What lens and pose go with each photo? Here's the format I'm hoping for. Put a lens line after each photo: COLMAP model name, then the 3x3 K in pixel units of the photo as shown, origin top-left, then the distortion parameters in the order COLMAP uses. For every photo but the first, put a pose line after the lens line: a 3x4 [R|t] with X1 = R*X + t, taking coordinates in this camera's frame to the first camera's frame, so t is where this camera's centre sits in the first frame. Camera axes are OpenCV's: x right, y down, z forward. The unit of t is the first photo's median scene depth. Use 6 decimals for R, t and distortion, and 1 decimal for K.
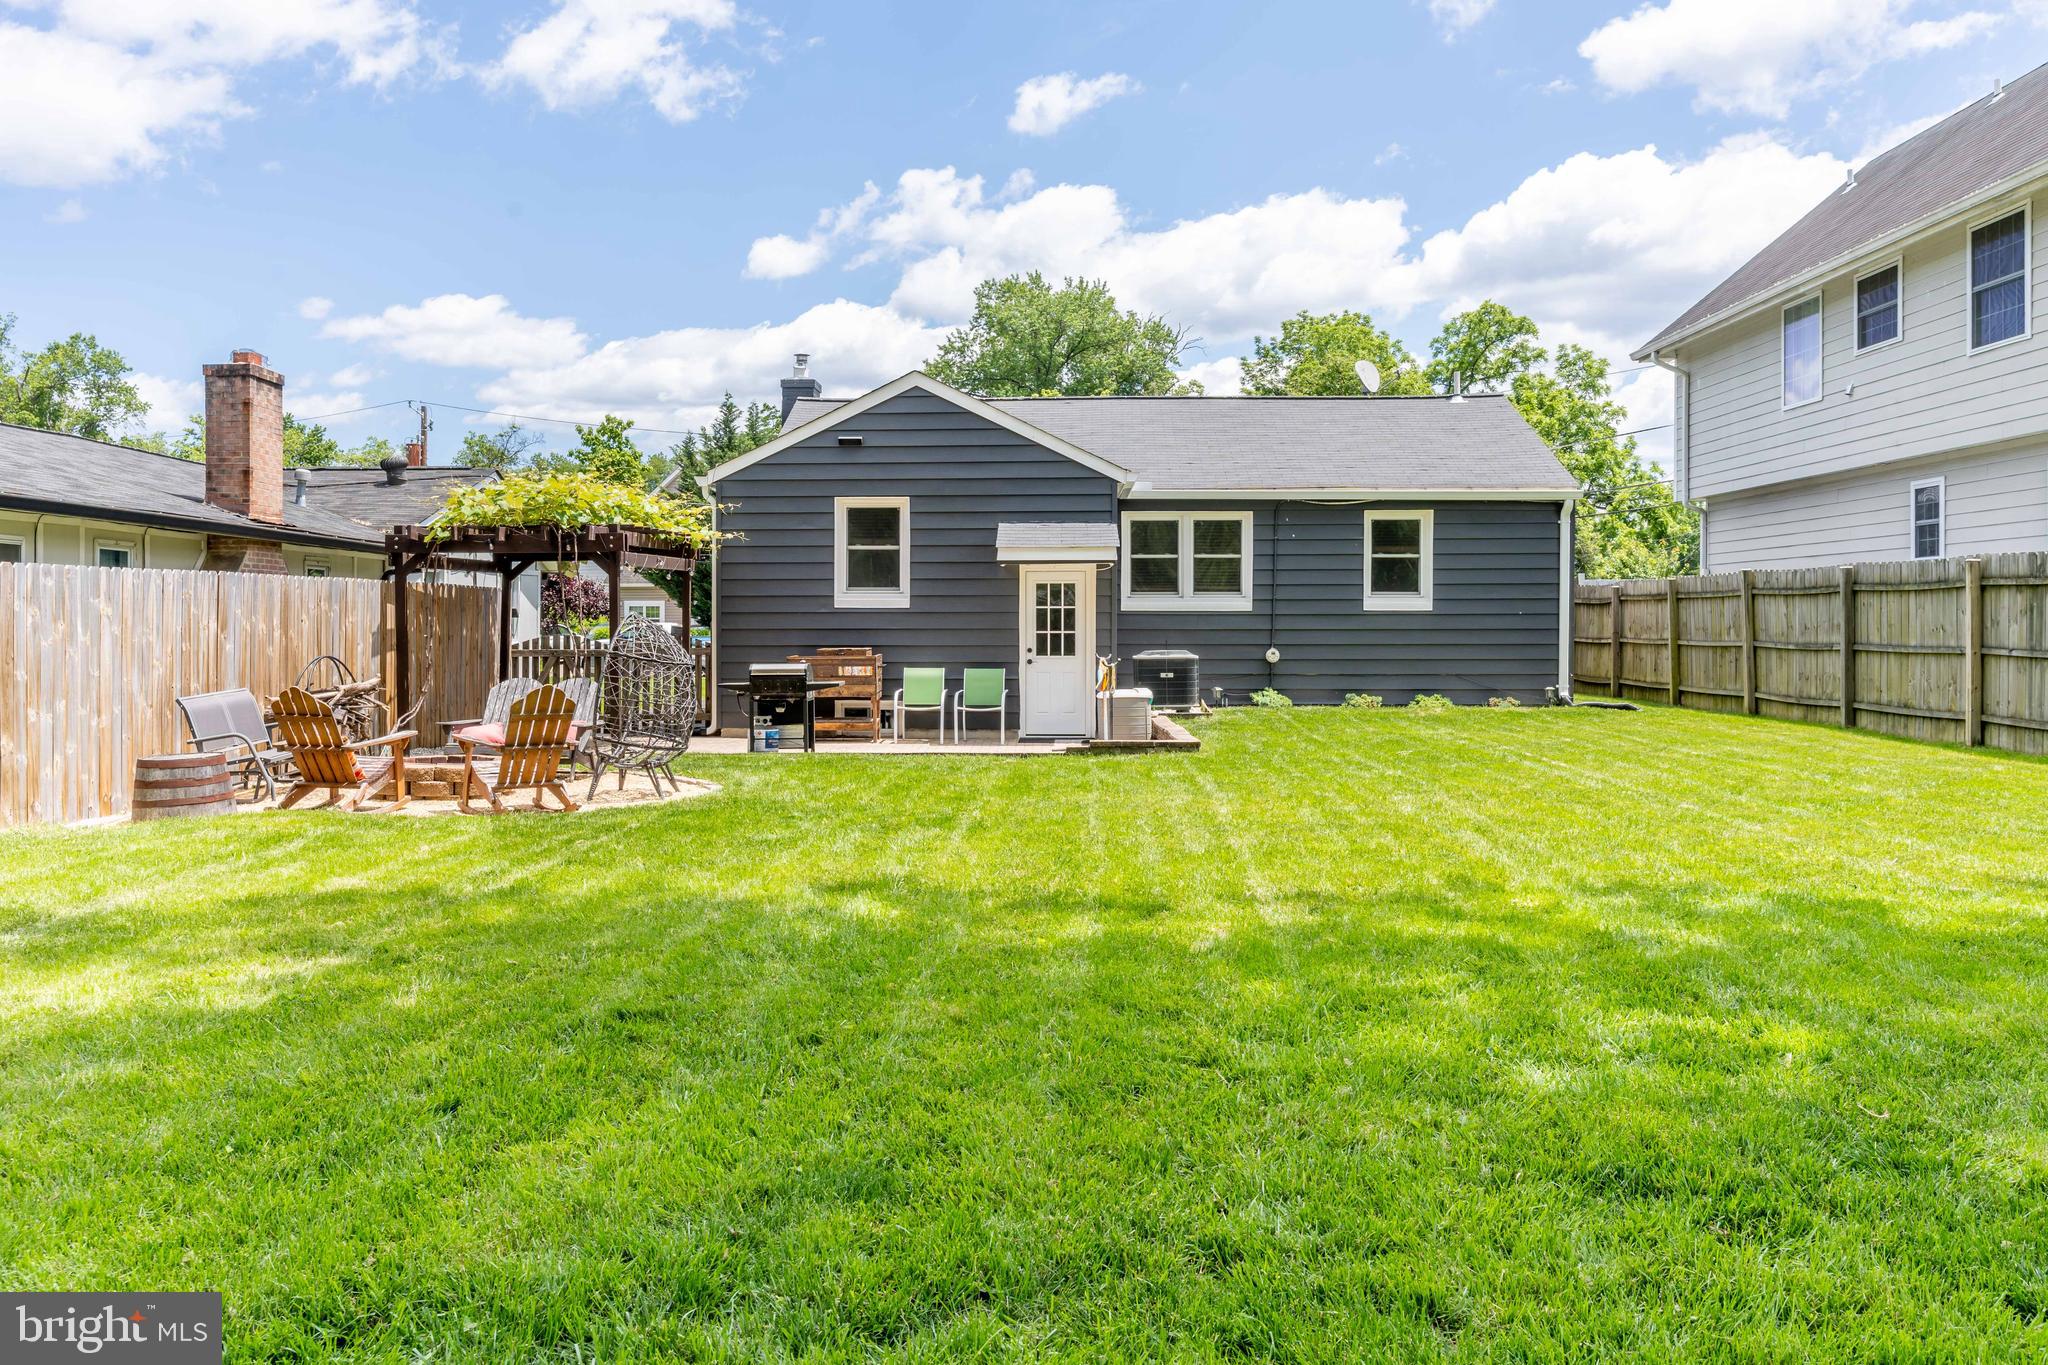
lens RADIAL K [[1654.6, 0, 1024.0], [0, 1654.6, 682.5], [0, 0, 1]] dist [-0.004774, -0.002156]
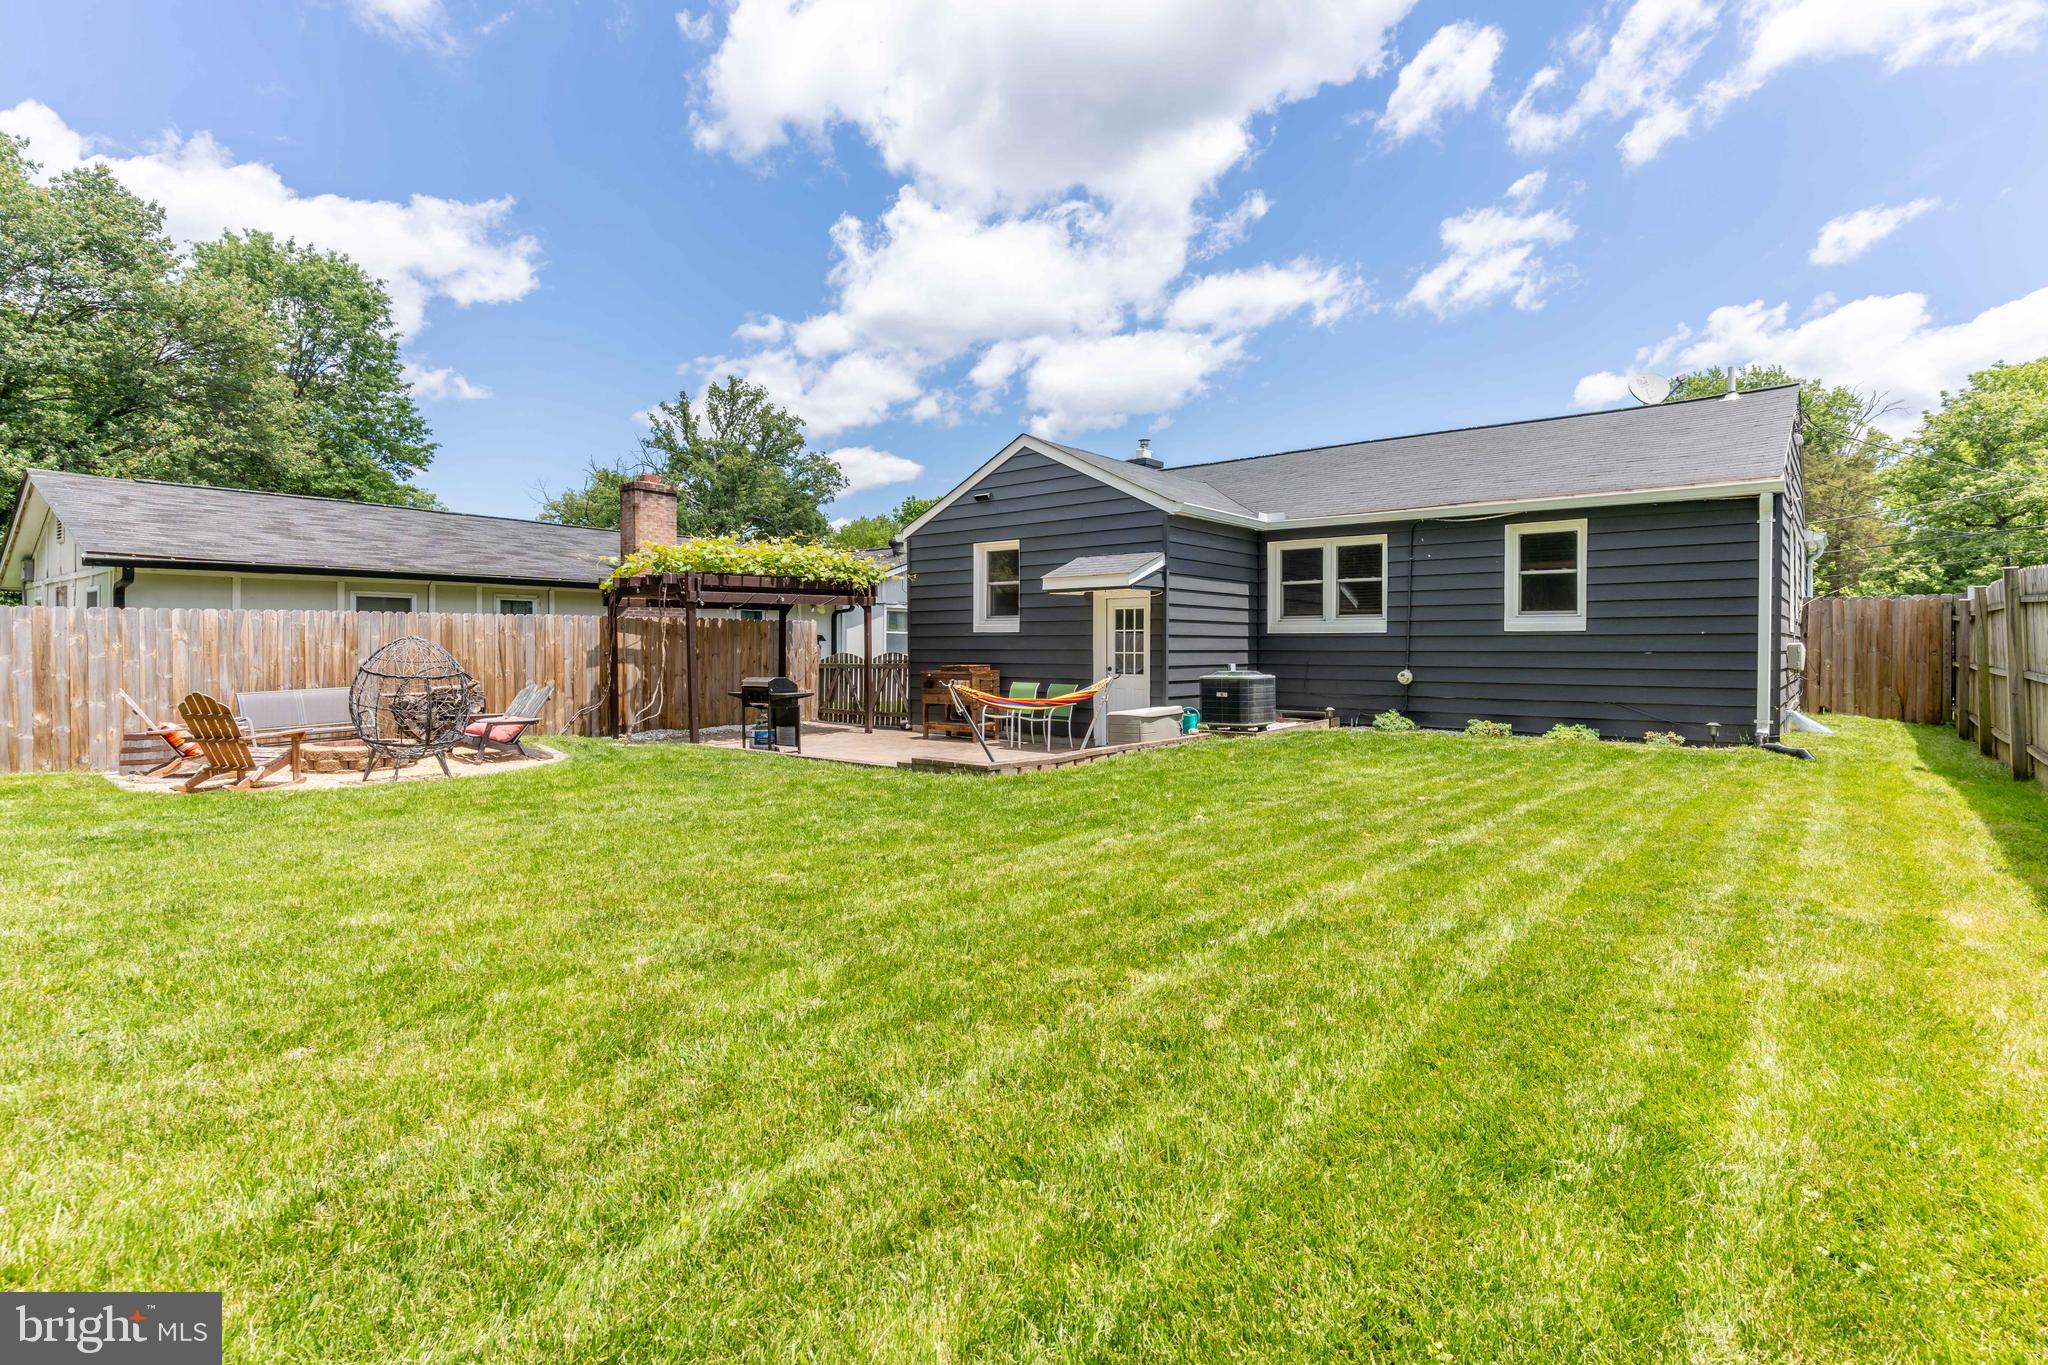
lens RADIAL K [[985.9, 0, 1024.0], [0, 985.9, 682.5], [0, 0, 1]] dist [-0.000389, -0.000024]
pose [[0.791990, 0.026032, -0.609979, 0.335870], [-0.020639, 0.999661, 0.015864, -0.017824], [0.610185, 0.000025, 0.792259, 0.391781]]
